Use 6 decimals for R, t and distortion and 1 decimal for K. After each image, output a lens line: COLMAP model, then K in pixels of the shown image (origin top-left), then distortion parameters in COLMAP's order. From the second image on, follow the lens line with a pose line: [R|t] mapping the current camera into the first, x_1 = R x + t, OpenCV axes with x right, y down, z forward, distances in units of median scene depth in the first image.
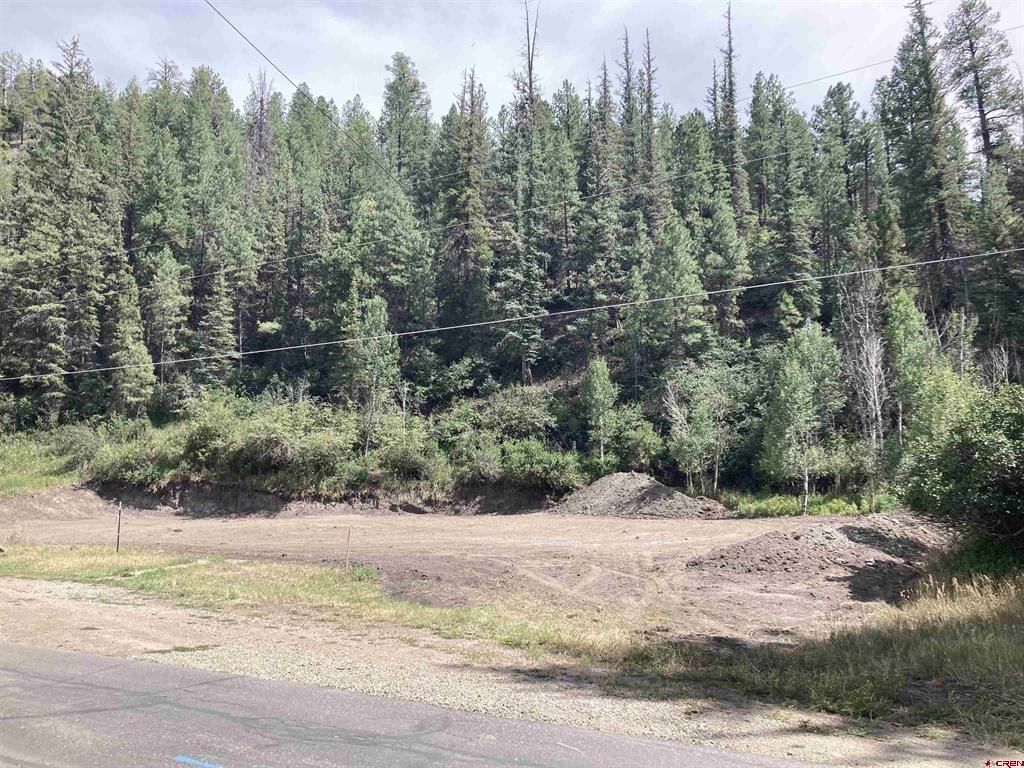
lens RADIAL K [[827.6, 0, 512.1], [0, 827.6, 380.0], [0, 0, 1]] dist [0.033965, -0.043646]
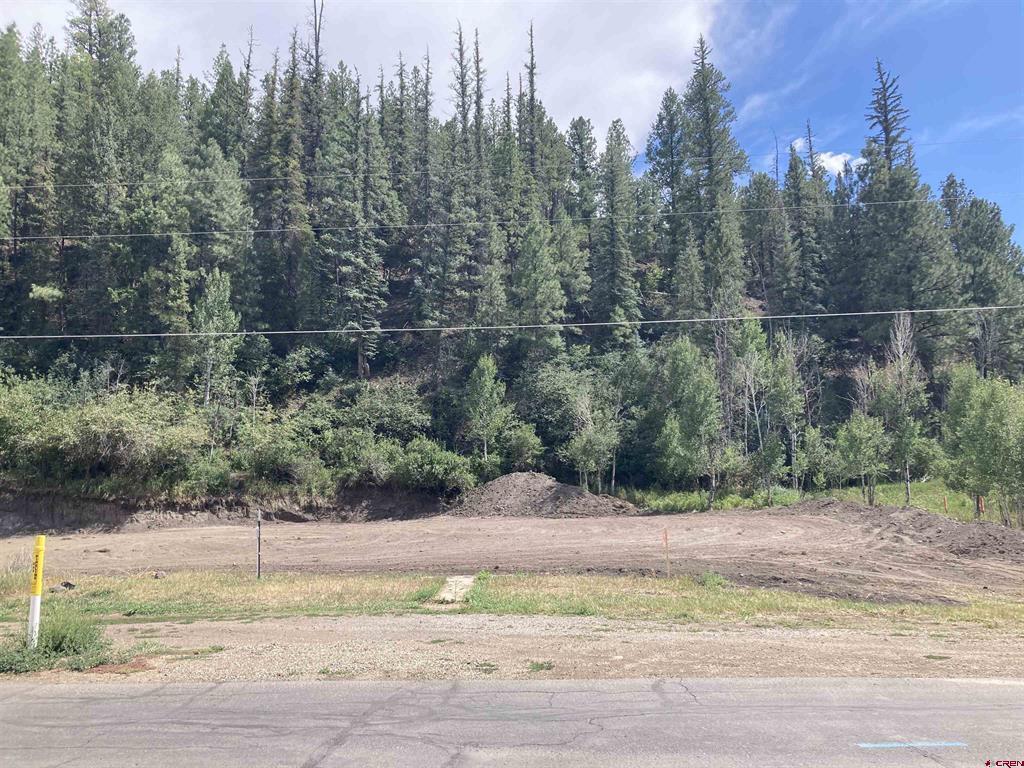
lens RADIAL K [[827.6, 0, 514.2], [0, 827.6, 387.8], [0, 0, 1]] dist [0.033965, -0.043646]
pose [[0.899185, 0.039258, 0.435805, -0.288883], [-0.039133, 0.999191, -0.009265, 0.019430], [-0.435816, -0.008723, 0.899993, 0.114921]]
